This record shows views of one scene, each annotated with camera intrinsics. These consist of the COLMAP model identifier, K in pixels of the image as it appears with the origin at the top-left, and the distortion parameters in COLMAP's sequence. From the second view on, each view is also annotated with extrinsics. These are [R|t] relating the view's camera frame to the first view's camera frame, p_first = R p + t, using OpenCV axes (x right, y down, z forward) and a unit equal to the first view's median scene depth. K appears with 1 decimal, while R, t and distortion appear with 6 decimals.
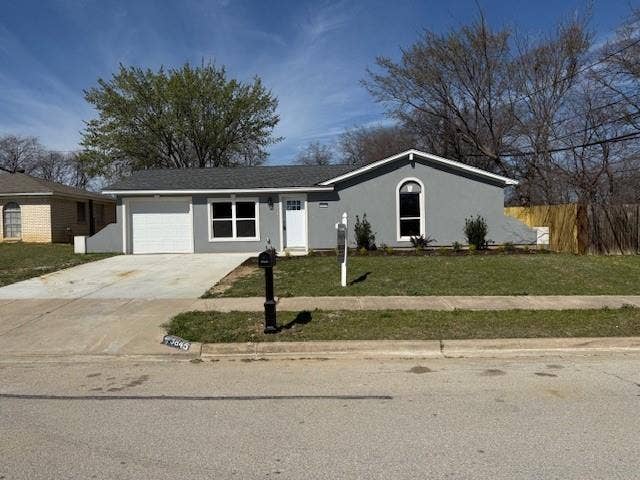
lens RADIAL K [[439.6, 0, 317.9], [0, 439.6, 242.0], [0, 0, 1]] dist [0.085984, -0.002509]
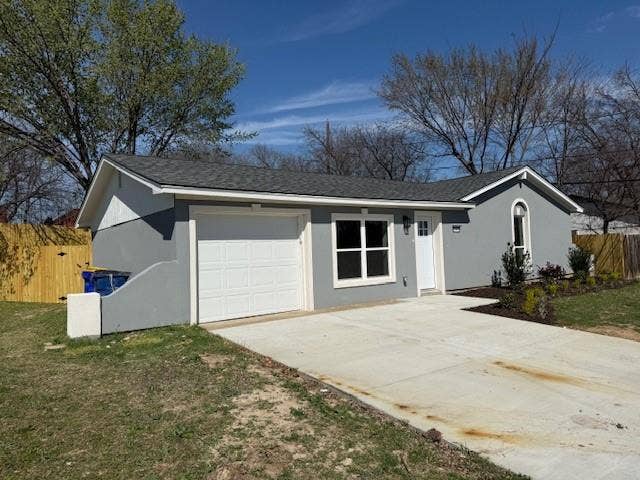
lens RADIAL K [[439.6, 0, 320.5], [0, 439.6, 236.3], [0, 0, 1]] dist [0.085984, -0.002509]
pose [[0.791248, 0.012230, 0.611374, -0.616503], [0.044913, 0.995937, -0.078049, -0.023498], [-0.609844, 0.089215, 0.787484, 0.552963]]
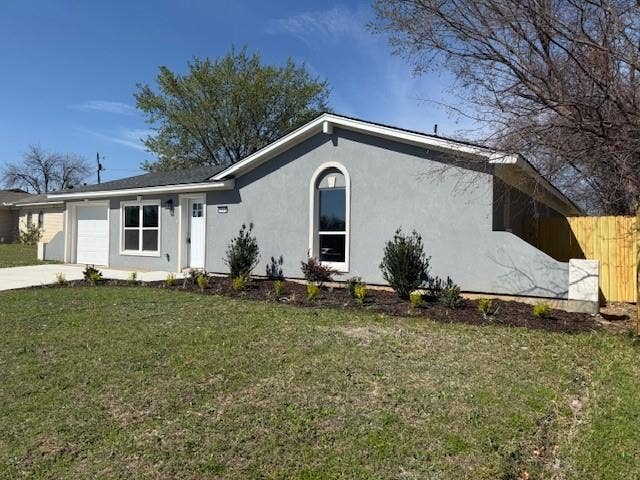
lens RADIAL K [[439.6, 0, 319.7], [0, 439.6, 238.3], [0, 0, 1]] dist [0.085984, -0.002509]
pose [[0.849068, 0.032161, -0.527303, 0.504313], [-0.055352, 0.998067, -0.028254, -0.027889], [0.525375, 0.053177, 0.849207, 0.493591]]
